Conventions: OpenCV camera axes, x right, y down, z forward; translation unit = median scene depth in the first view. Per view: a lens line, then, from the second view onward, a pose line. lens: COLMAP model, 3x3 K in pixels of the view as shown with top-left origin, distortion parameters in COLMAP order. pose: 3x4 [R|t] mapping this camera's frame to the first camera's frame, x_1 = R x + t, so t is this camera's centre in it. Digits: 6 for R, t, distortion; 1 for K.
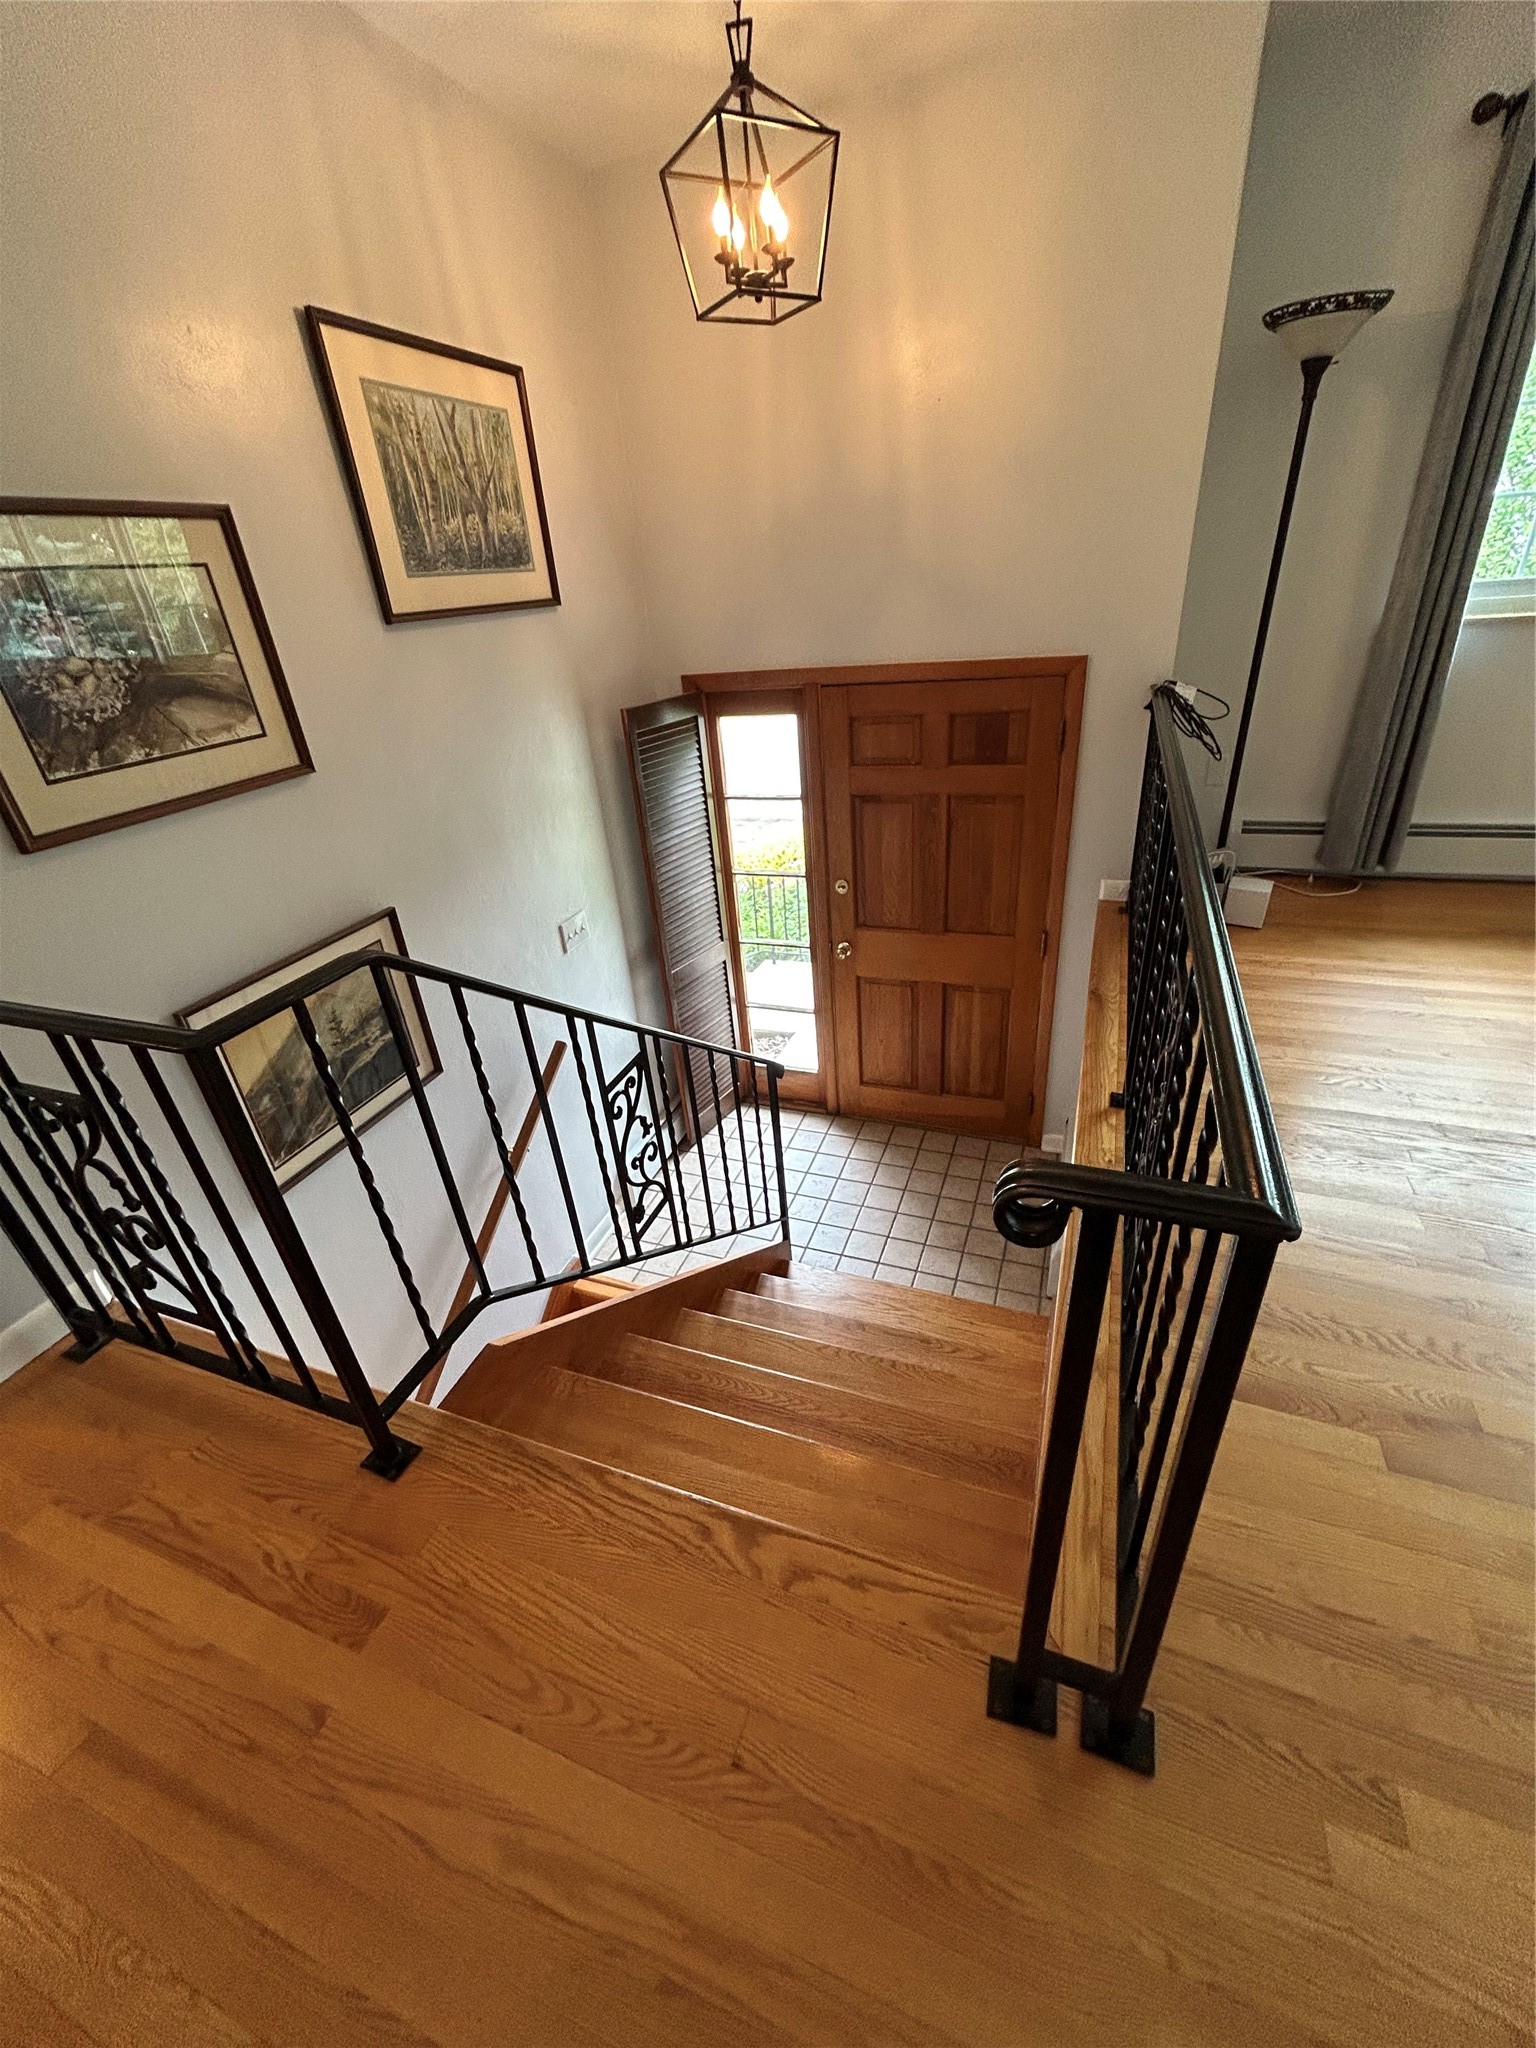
lens RADIAL K [[827.7, 0, 766.6], [0, 827.7, 1021.8], [0, 0, 1]] dist [0.004382, -0.000155]
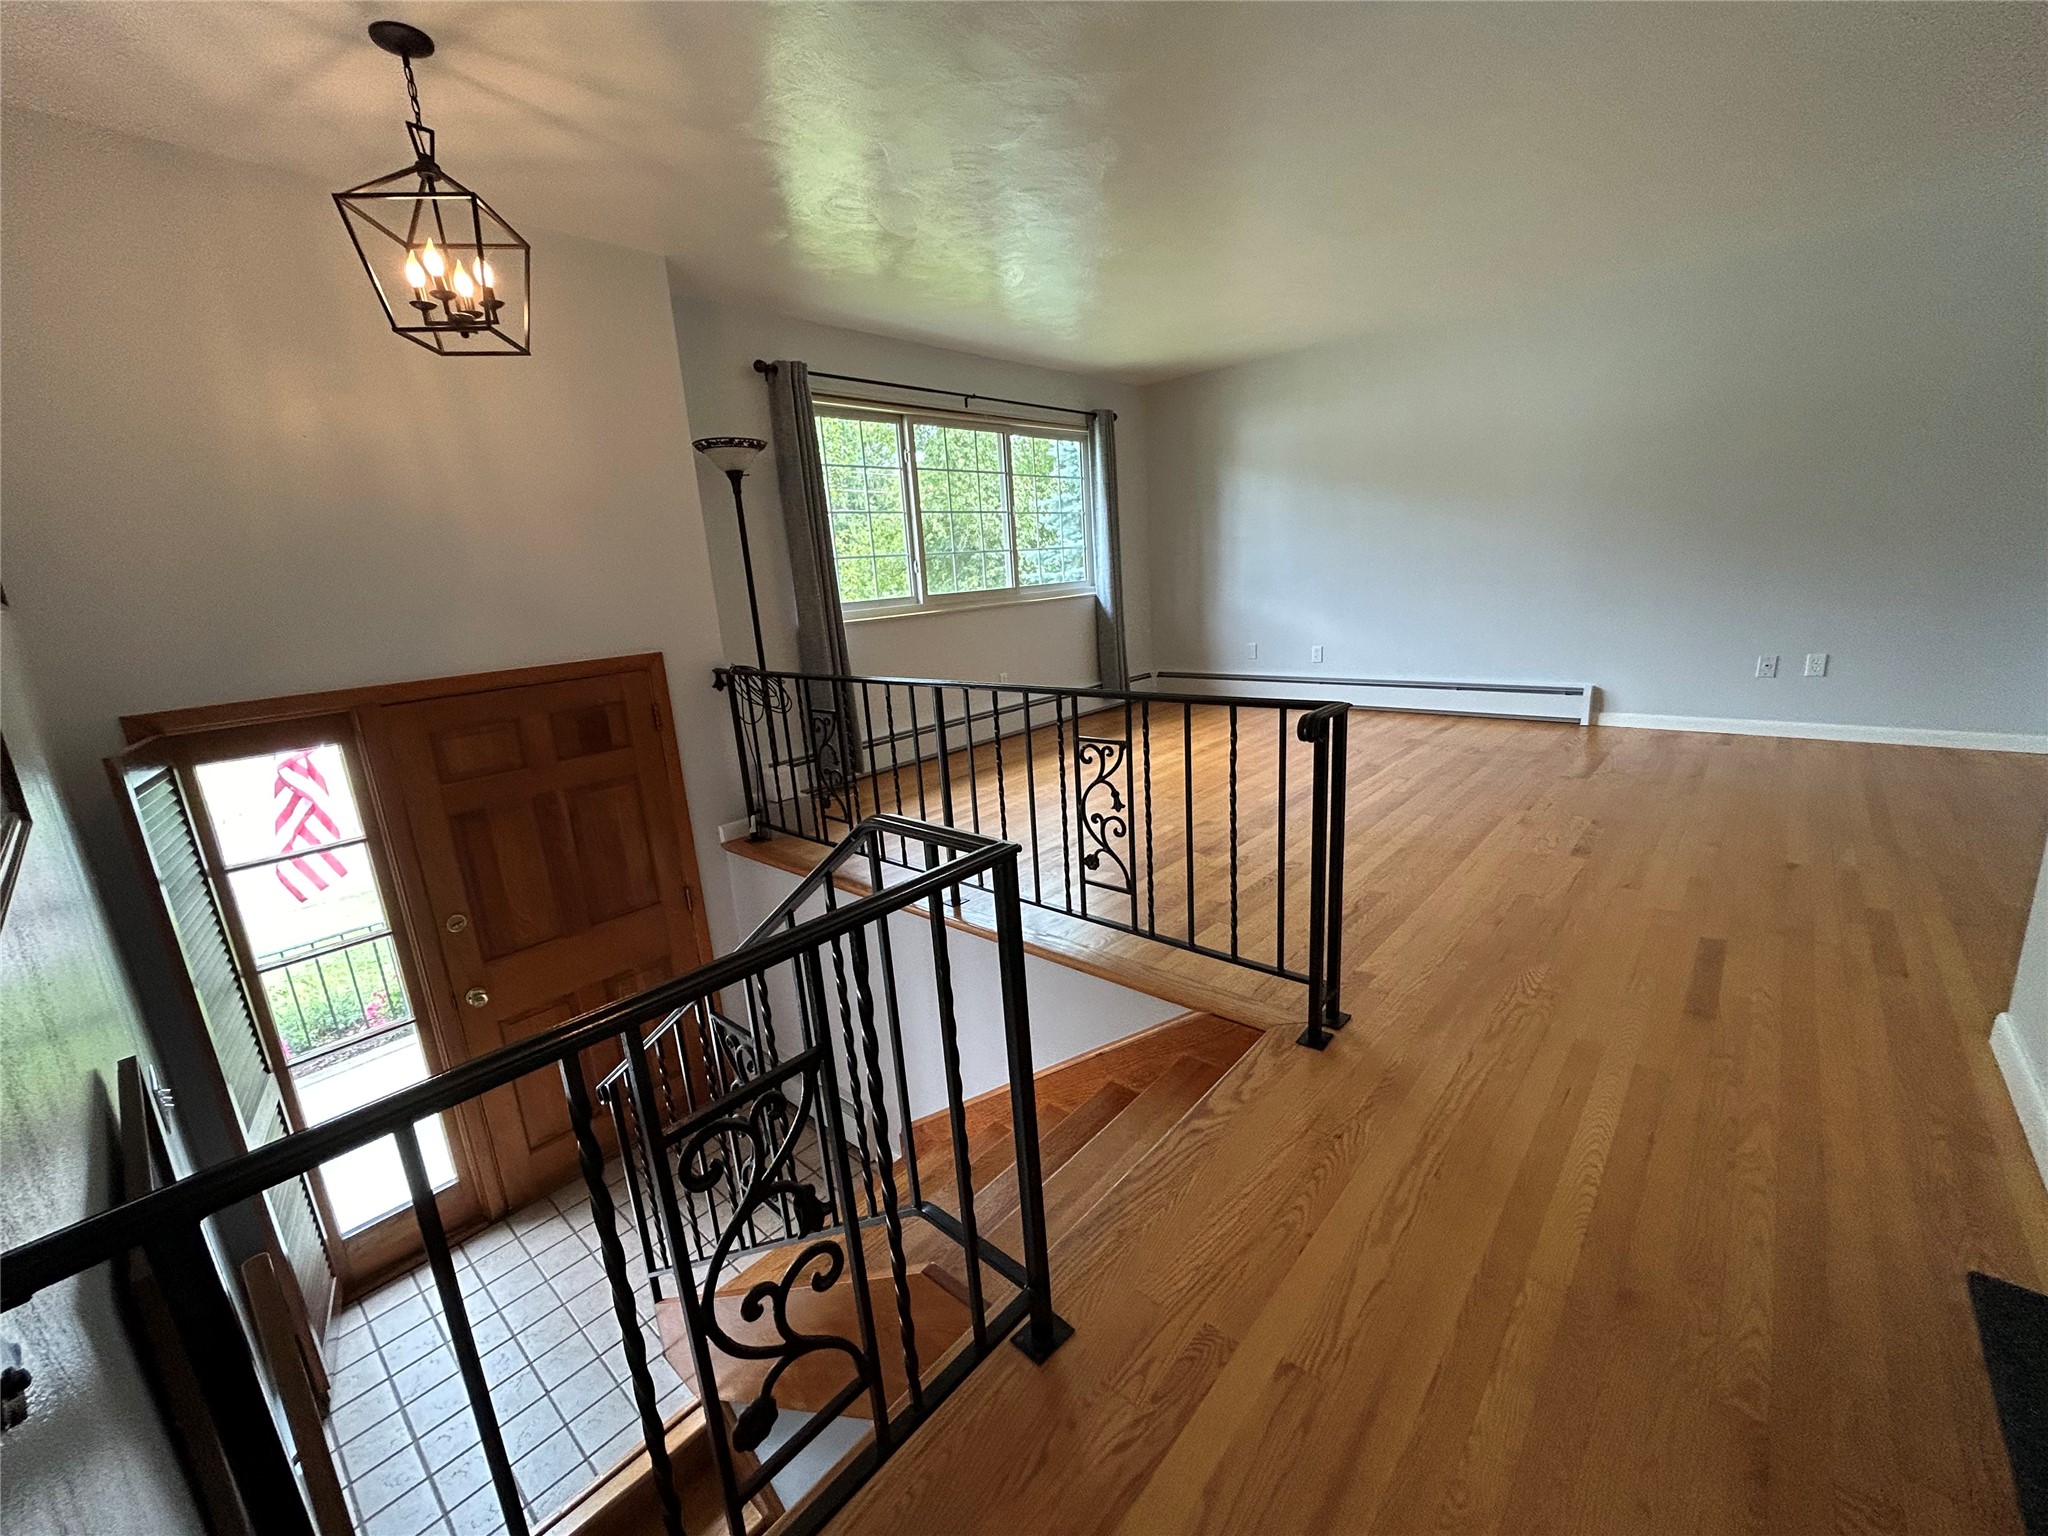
lens RADIAL K [[827.7, 0, 1024.4], [0, 827.7, 772.3], [0, 0, 1]] dist [0.004382, -0.000155]
pose [[0.355288, -0.170113, 0.919148, -0.708114], [0.473630, 0.880494, -0.020118, -0.014196], [-0.805881, 0.442484, 0.393399, 0.216229]]
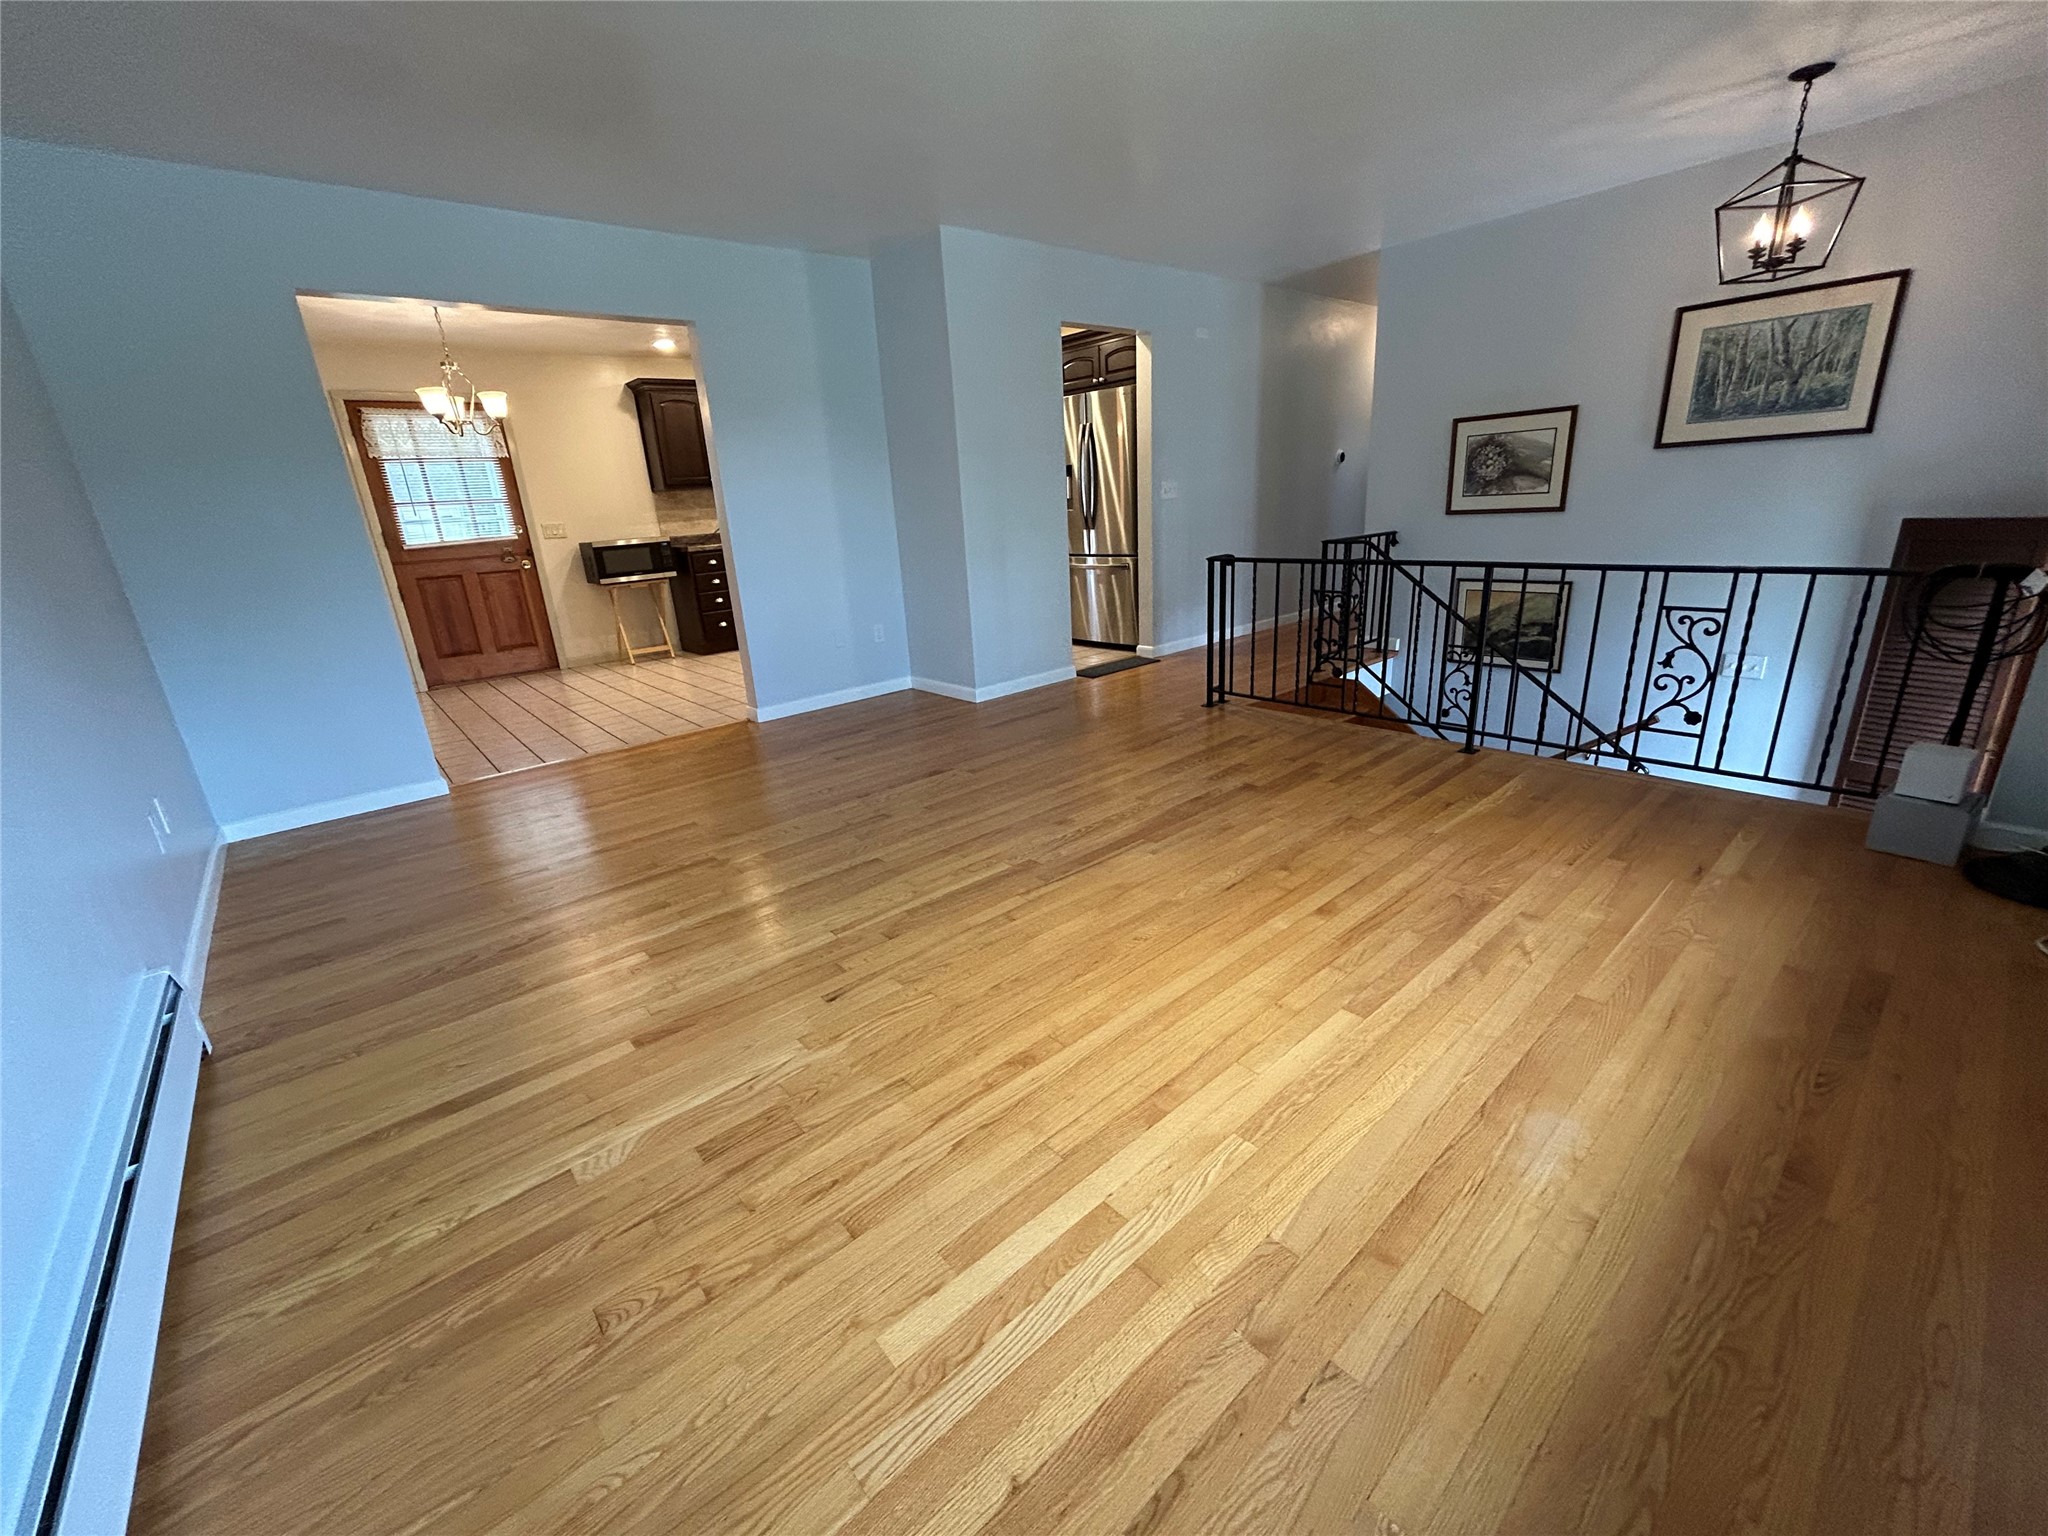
lens RADIAL K [[827.7, 0, 1029.0], [0, 827.7, 768.6], [0, 0, 1]] dist [0.004382, -0.000155]
pose [[-0.458698, 0.380659, -0.802929, 2.008957], [-0.329737, 0.766165, 0.551602, -0.474133], [0.825148, 0.517774, -0.225921, 0.588285]]
